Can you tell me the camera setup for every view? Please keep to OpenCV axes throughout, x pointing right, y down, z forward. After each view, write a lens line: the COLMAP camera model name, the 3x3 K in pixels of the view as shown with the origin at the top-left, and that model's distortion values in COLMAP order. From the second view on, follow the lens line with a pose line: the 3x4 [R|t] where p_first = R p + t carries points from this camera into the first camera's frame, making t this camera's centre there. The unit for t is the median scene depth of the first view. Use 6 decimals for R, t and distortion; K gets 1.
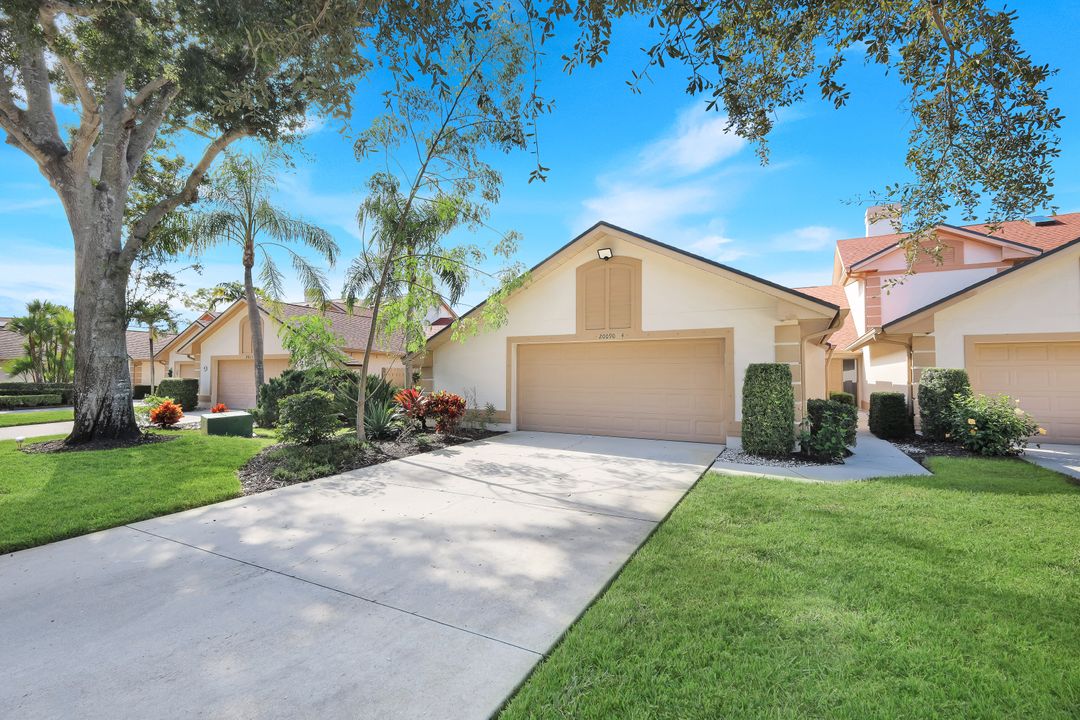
lens RADIAL K [[468.7, 0, 540.0], [0, 468.7, 360.0], [0, 0, 1]] dist [0.010036, 0.000006]
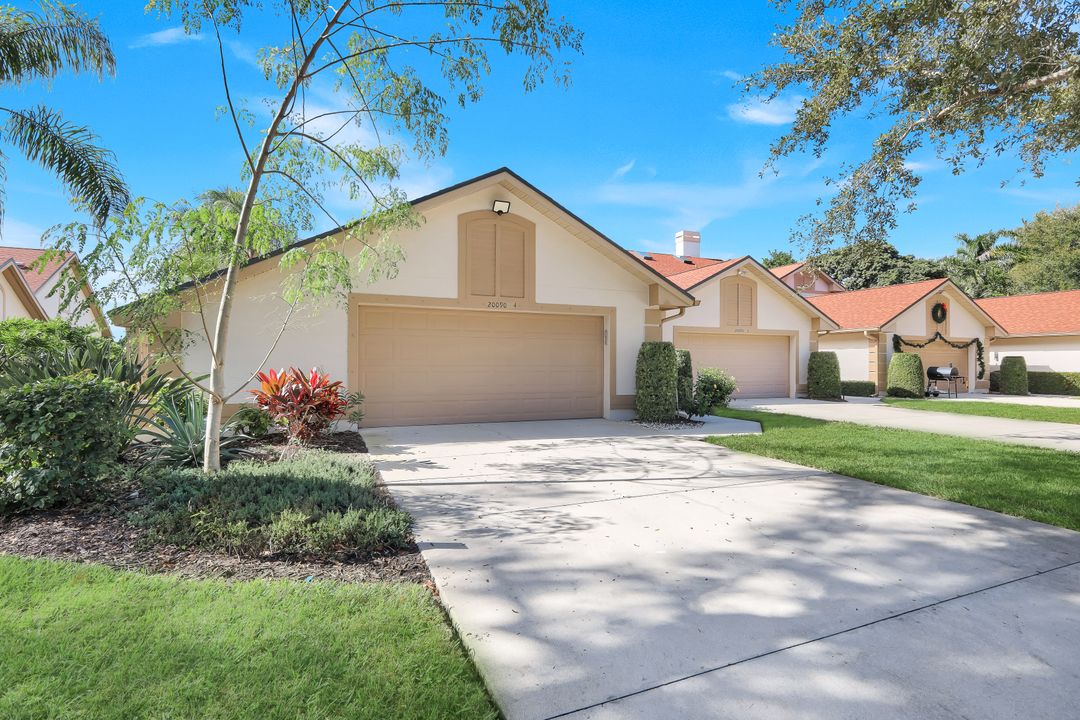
lens RADIAL K [[523.3, 0, 540.0], [0, 523.3, 360.0], [0, 0, 1]] dist [0.005071, 0.000163]
pose [[0.626493, 0.001172, 0.779426, -0.589168], [-0.031971, 0.999196, 0.024195, 0.025413], [-0.778771, -0.040077, 0.626027, 0.368059]]
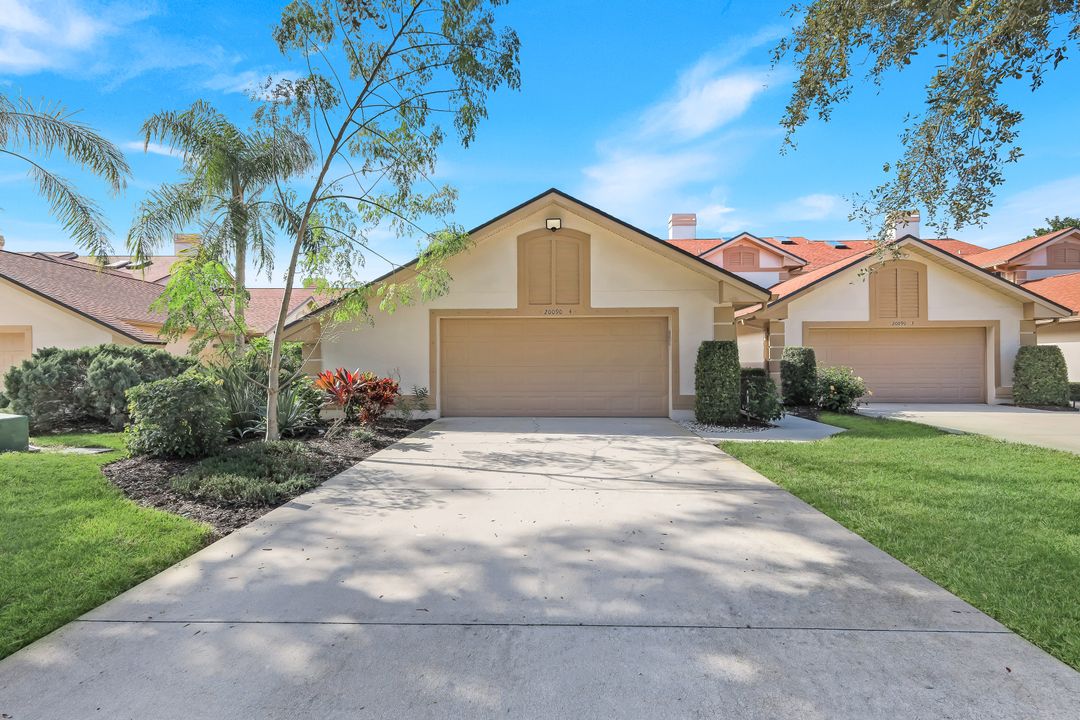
lens RADIAL K [[477.1, 0, 540.0], [0, 477.1, 360.0], [0, 0, 1]] dist [-0.000516, -0.000149]
pose [[0.903649, -0.006511, 0.428225, -0.316764], [-0.007791, 0.999469, 0.031639, 0.017246], [-0.428203, -0.031927, 0.903118, 0.149068]]
